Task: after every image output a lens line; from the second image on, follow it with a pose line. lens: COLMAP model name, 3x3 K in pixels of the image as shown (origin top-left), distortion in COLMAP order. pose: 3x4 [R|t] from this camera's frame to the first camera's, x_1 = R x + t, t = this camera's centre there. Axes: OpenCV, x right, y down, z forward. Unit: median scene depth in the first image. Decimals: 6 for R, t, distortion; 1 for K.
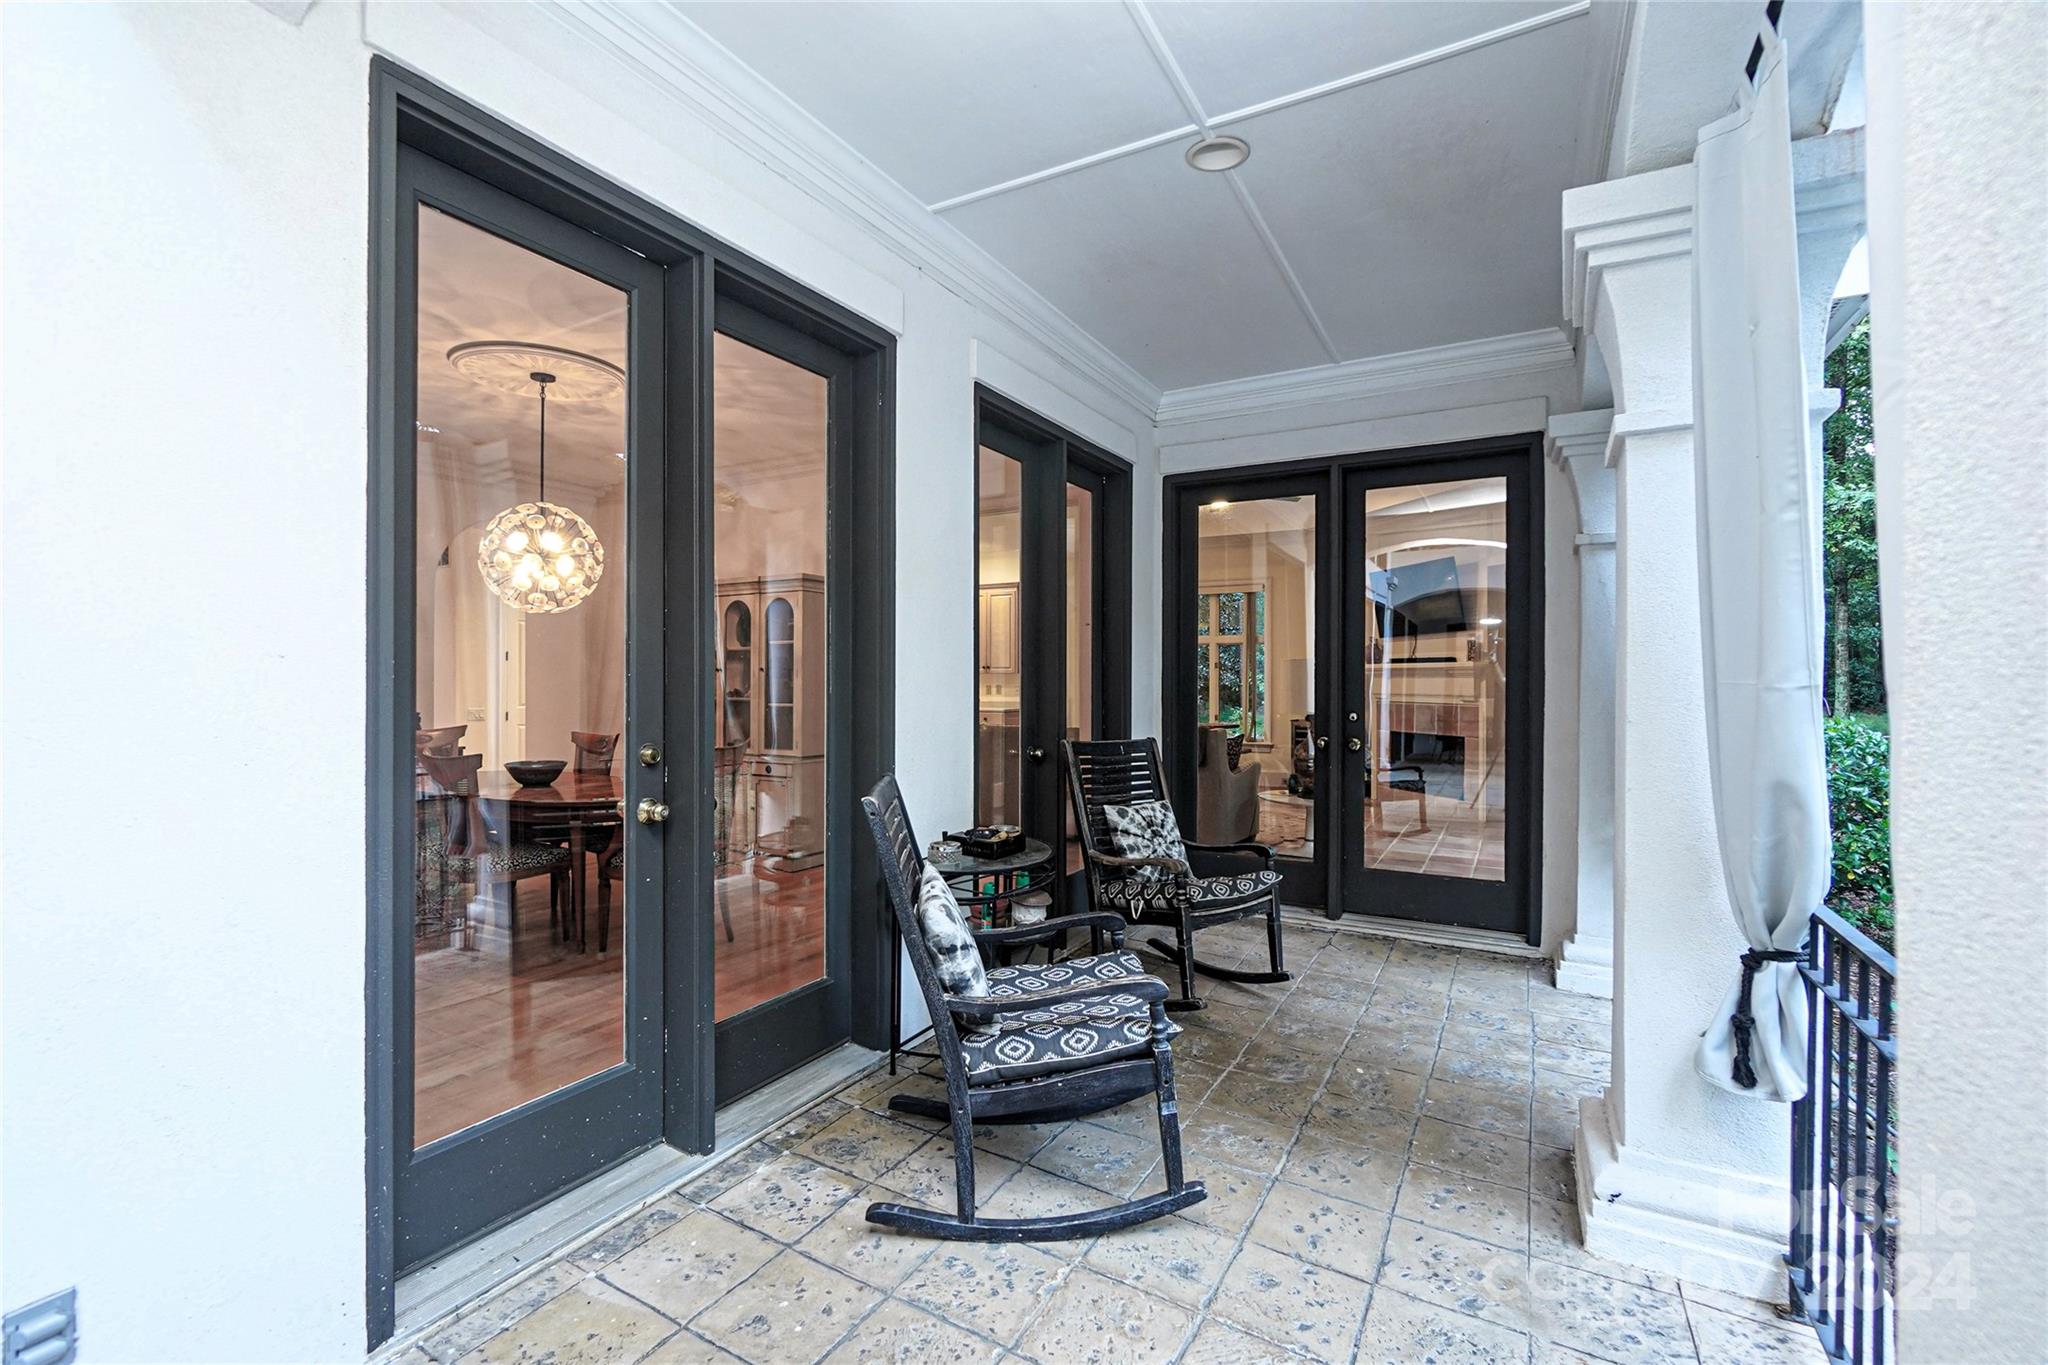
lens RADIAL K [[924.5, 0, 1020.7], [0, 924.5, 684.3], [0, 0, 1]] dist [0.002413, 0.000777]
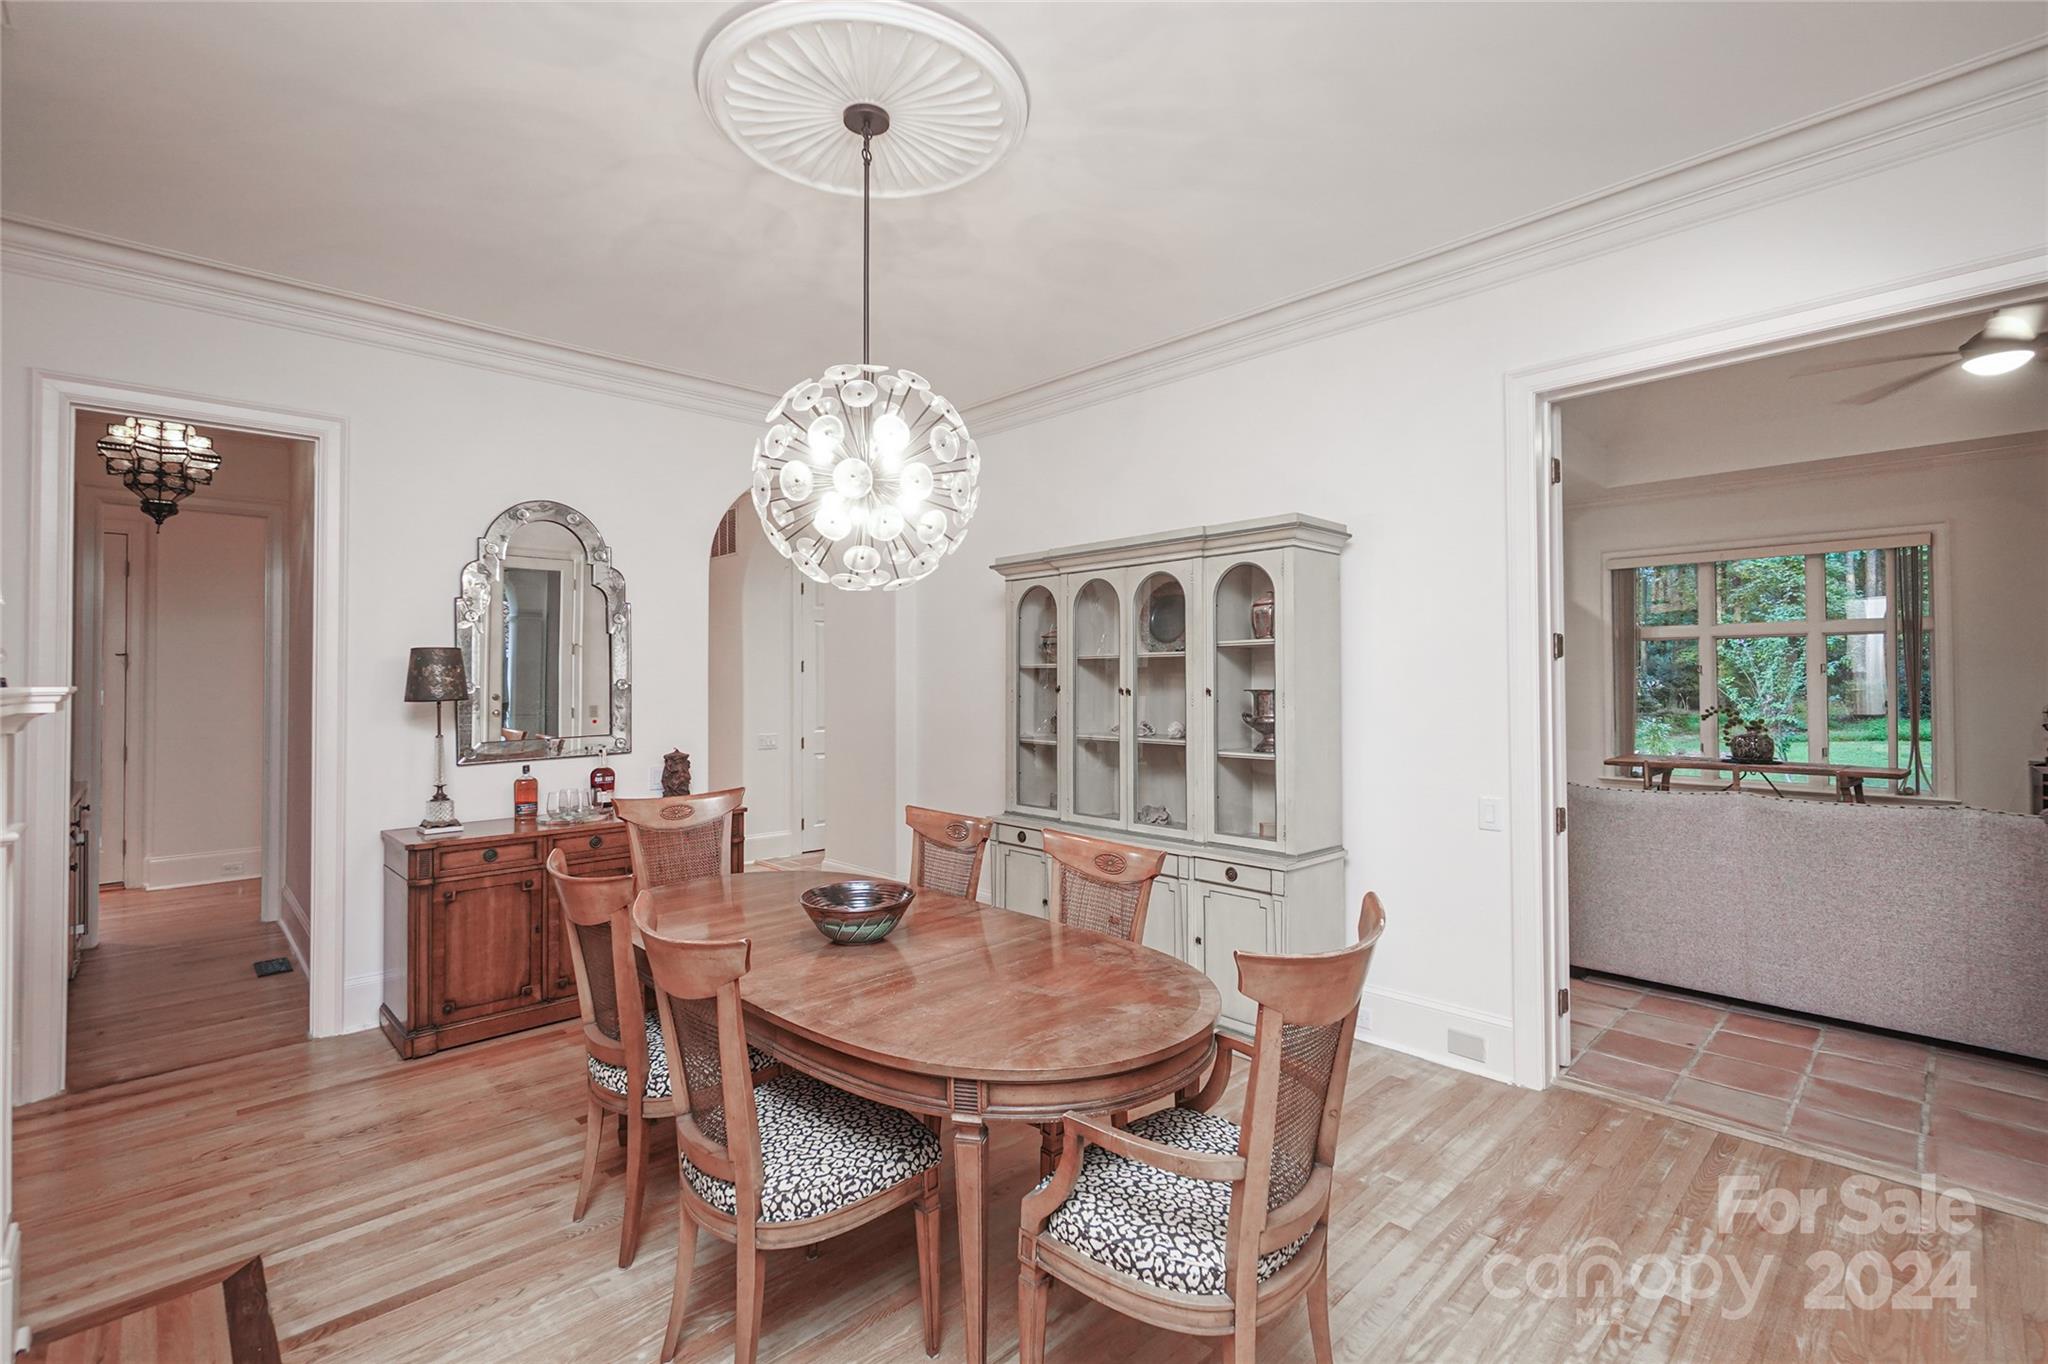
lens RADIAL K [[924.5, 0, 1021.9], [0, 924.5, 676.1], [0, 0, 1]] dist [0.002413, 0.000777]
pose [[0.963021, -0.009001, -0.269275, -0.305856], [0.006756, 0.999934, -0.009260, -0.026650], [0.269341, 0.007098, 0.963019, 0.546813]]
